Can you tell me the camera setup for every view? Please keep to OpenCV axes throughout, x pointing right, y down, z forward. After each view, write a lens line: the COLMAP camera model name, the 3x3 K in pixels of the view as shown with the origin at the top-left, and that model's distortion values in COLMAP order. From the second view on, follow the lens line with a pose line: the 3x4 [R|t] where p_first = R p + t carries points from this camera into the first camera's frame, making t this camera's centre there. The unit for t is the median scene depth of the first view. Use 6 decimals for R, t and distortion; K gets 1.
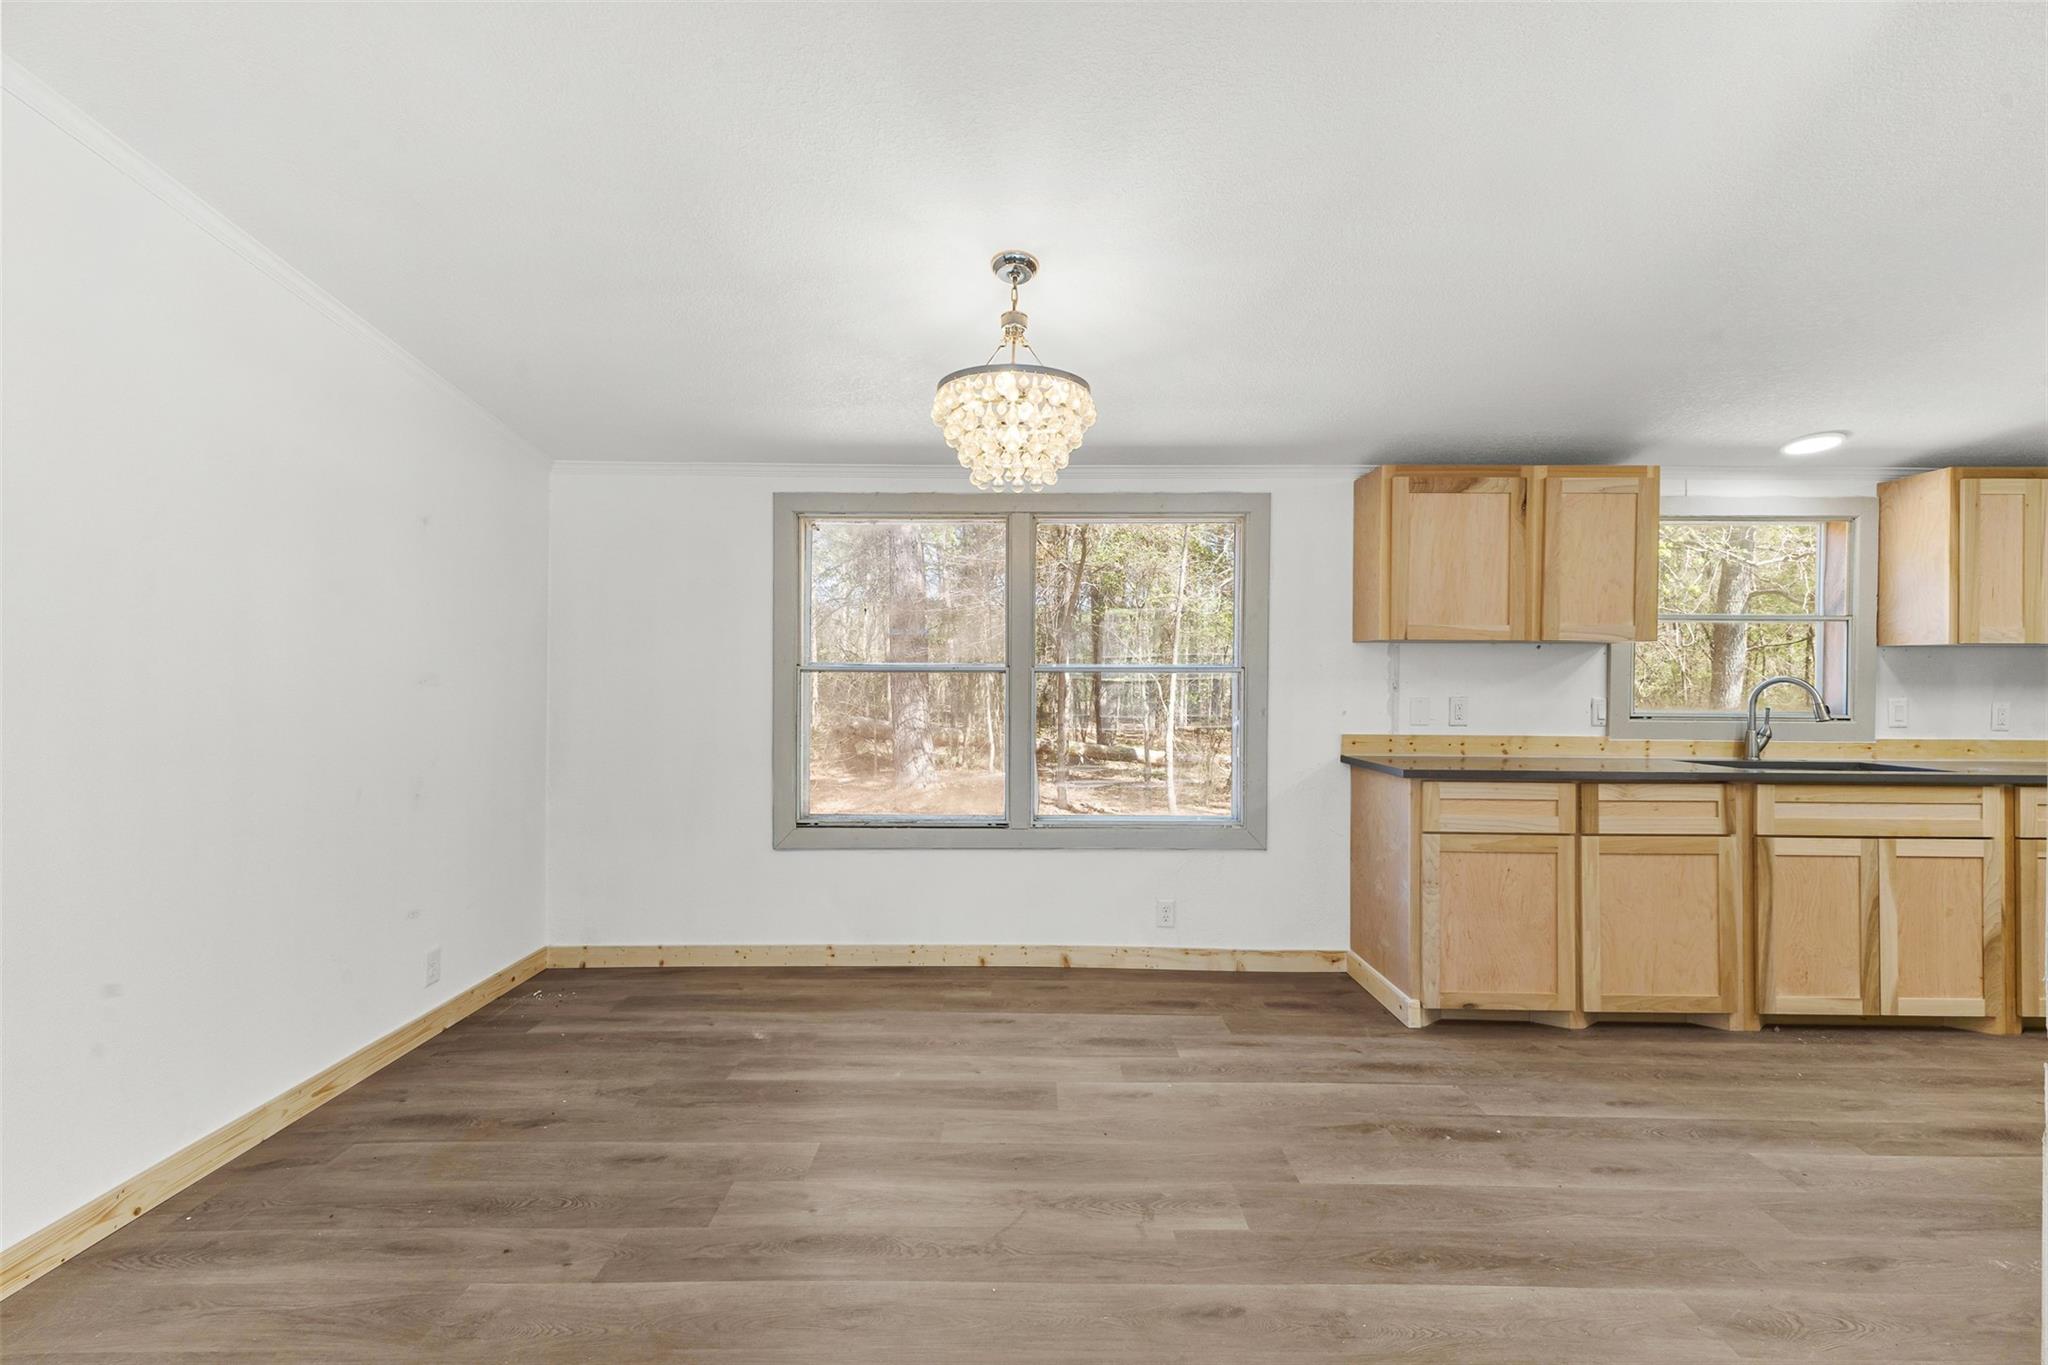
lens RADIAL K [[917.0, 0, 1019.2], [0, 917.0, 678.3], [0, 0, 1]] dist [0.026546, -0.007062]
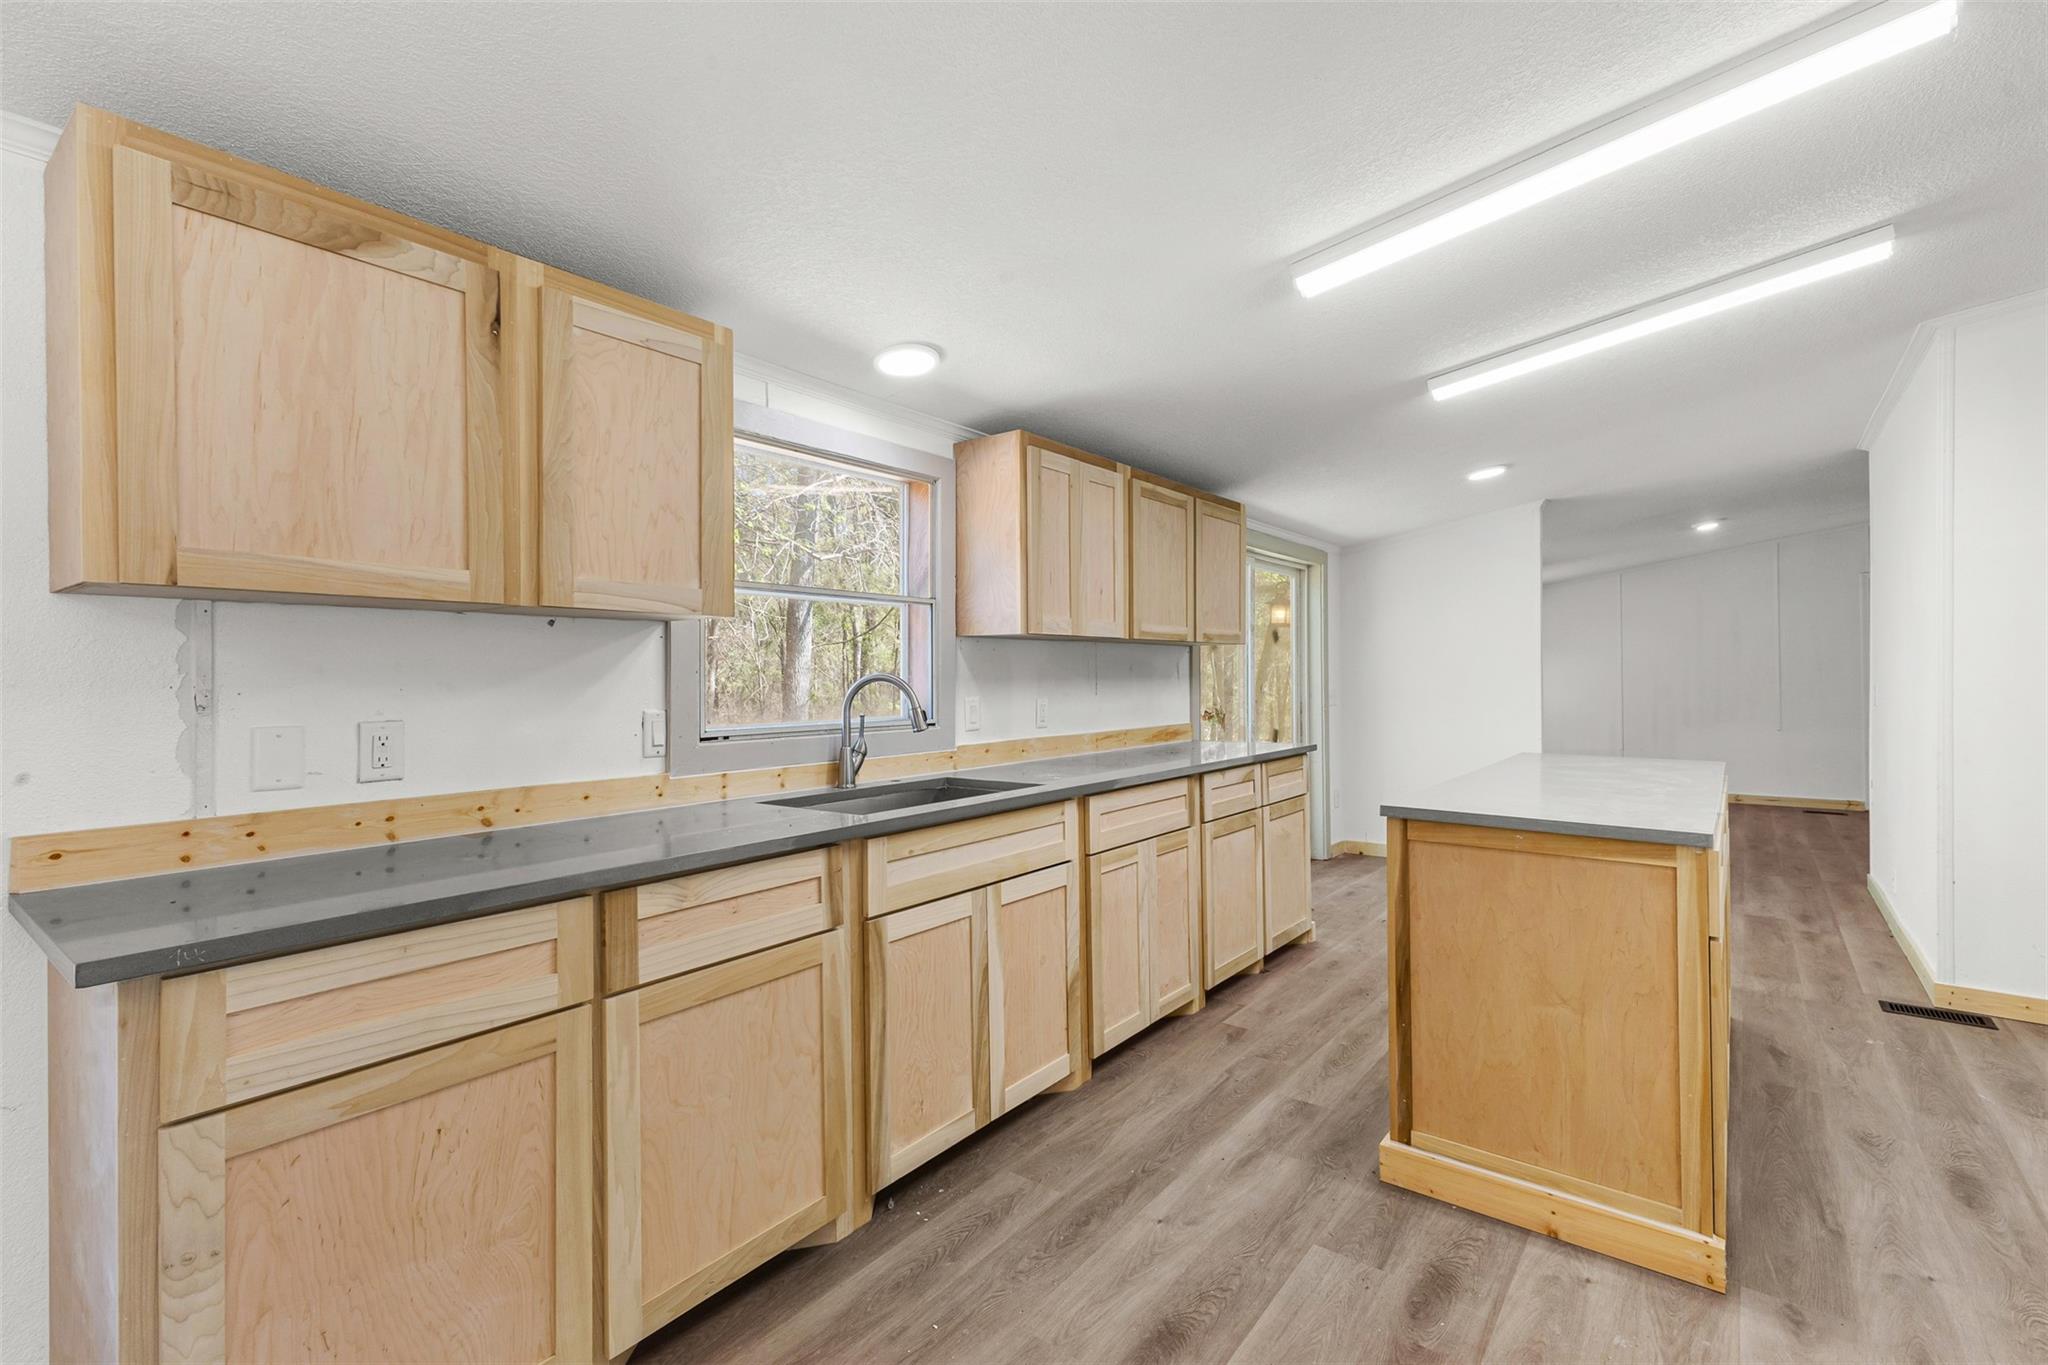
lens RADIAL K [[917.0, 0, 1019.2], [0, 917.0, 678.3], [0, 0, 1]] dist [0.026546, -0.007062]
pose [[0.623439, -0.012951, 0.781765, 0.334435], [0.010992, 0.999909, 0.007800, -0.001950], [-0.781795, 0.003730, 0.623524, 0.480279]]
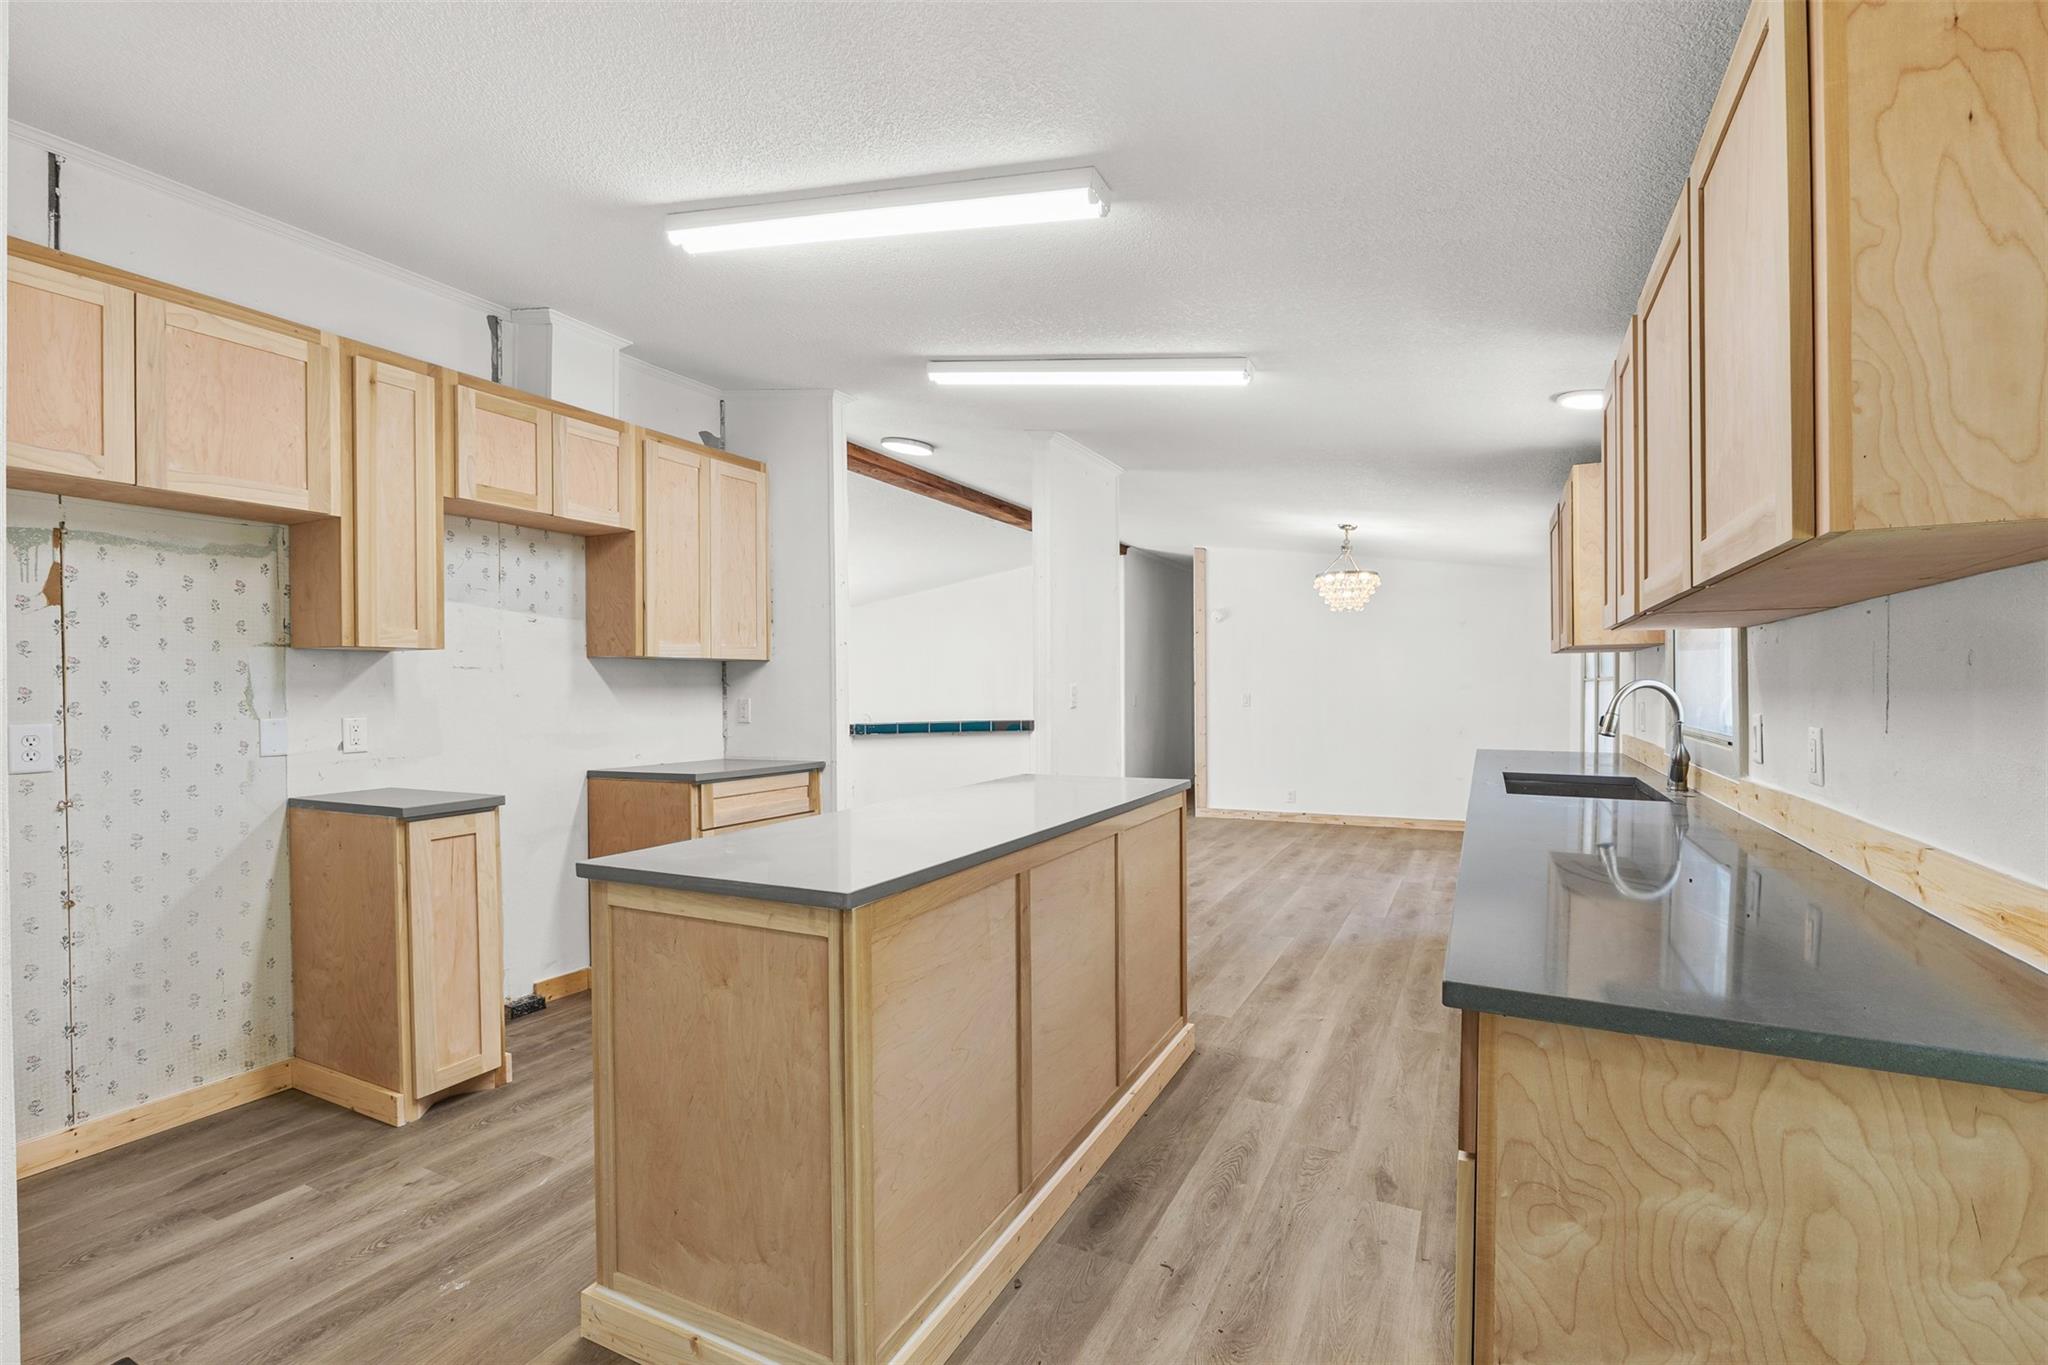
lens RADIAL K [[954.9, 0, 1012.8], [0, 954.9, 690.8], [0, 0, 1]] dist [-0.001820, -0.000227]
pose [[-0.465647, -0.001066, -0.884970, 1.896751], [0.000885, 0.999998, -0.001670, 0.007645], [0.884970, -0.001561, -0.465646, 0.963602]]
